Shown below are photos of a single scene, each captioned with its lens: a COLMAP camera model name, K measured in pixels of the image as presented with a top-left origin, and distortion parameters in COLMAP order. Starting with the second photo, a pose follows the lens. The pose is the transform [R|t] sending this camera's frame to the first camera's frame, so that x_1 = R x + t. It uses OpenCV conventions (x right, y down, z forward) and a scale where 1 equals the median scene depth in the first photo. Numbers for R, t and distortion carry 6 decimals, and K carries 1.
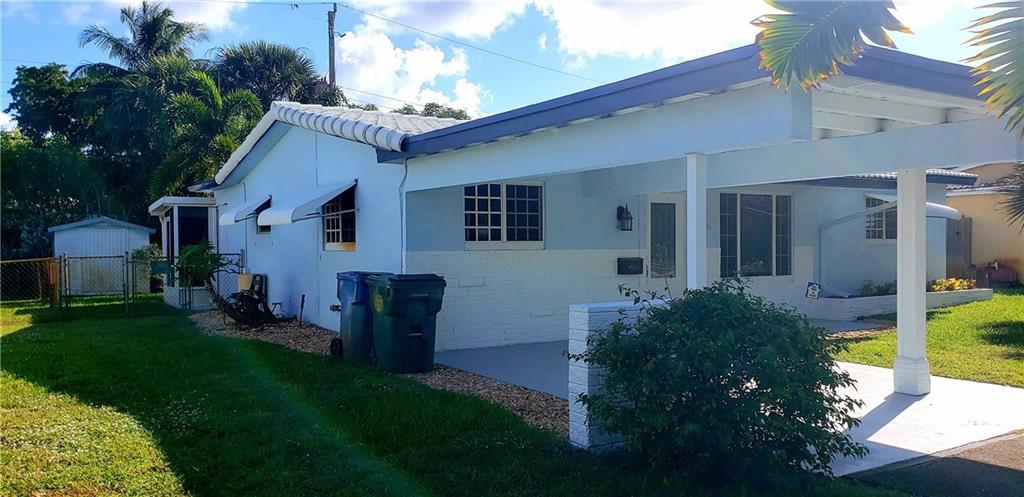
lens RADIAL K [[818.2, 0, 511.6], [0, 818.2, 246.2], [0, 0, 1]] dist [0.058922, -0.018686]
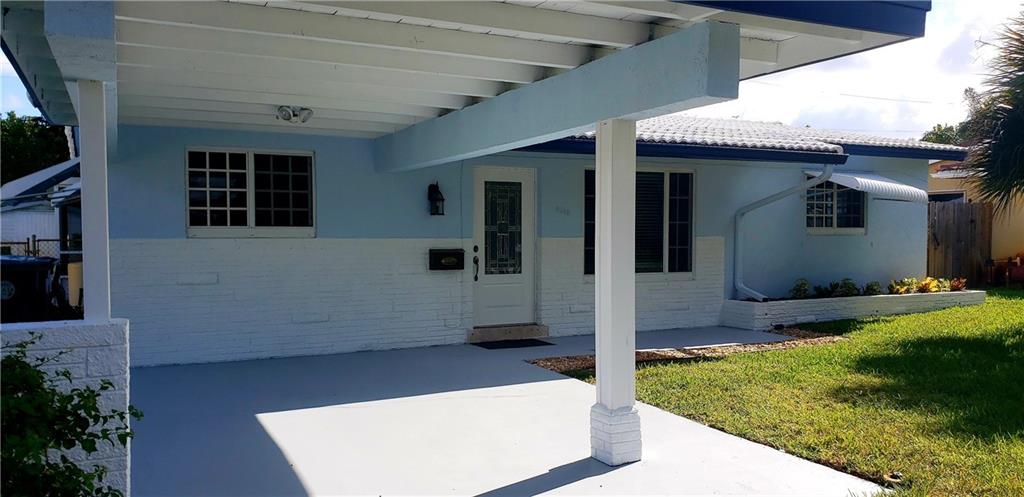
lens RADIAL K [[818.2, 0, 512.0], [0, 818.2, 253.8], [0, 0, 1]] dist [0.058922, -0.018686]
pose [[0.994292, 0.008922, -0.106315, 0.253469], [-0.006505, 0.999713, 0.023062, 0.000206], [0.106490, -0.022239, 0.994065, 0.189953]]
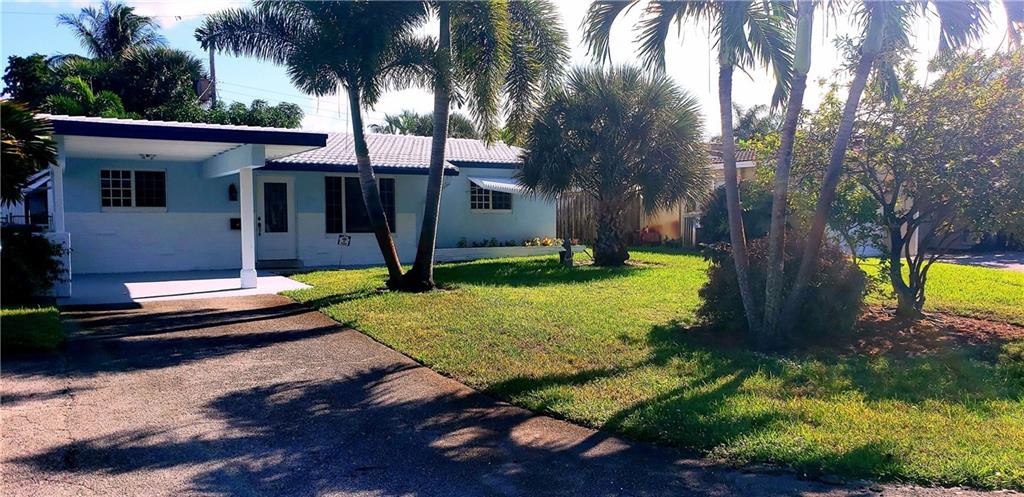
lens RADIAL K [[818.2, 0, 513.3], [0, 818.2, 252.0], [0, 0, 1]] dist [0.058922, -0.018686]
pose [[0.998330, 0.009763, -0.056936, 0.647228], [-0.007460, 0.999151, 0.040524, 0.008935], [0.057283, -0.040031, 0.997555, -0.451844]]
